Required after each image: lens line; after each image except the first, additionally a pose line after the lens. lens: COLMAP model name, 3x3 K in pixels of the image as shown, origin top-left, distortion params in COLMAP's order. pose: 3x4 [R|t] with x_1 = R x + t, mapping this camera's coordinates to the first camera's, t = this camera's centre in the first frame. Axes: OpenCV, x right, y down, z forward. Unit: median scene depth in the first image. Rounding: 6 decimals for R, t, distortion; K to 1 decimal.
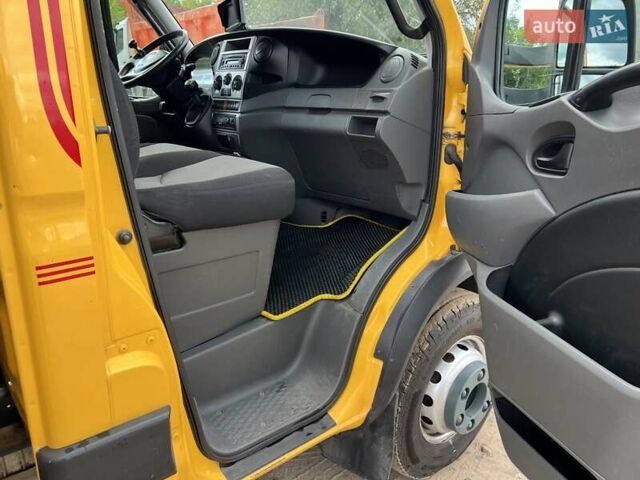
lens RADIAL K [[482.7, 0, 320.0], [0, 482.7, 240.0], [0, 0, 1]] dist [0.068730, -0.104546]
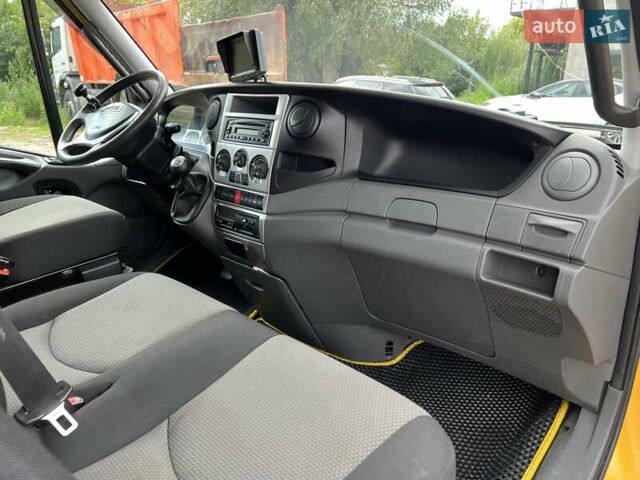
lens RADIAL K [[482.7, 0, 320.0], [0, 482.7, 240.0], [0, 0, 1]] dist [0.068730, -0.104546]
pose [[0.994913, -0.052403, 0.086035, -0.146223], [0.050825, 0.998499, 0.020432, -0.229969], [-0.086976, -0.015956, 0.996083, 0.350186]]
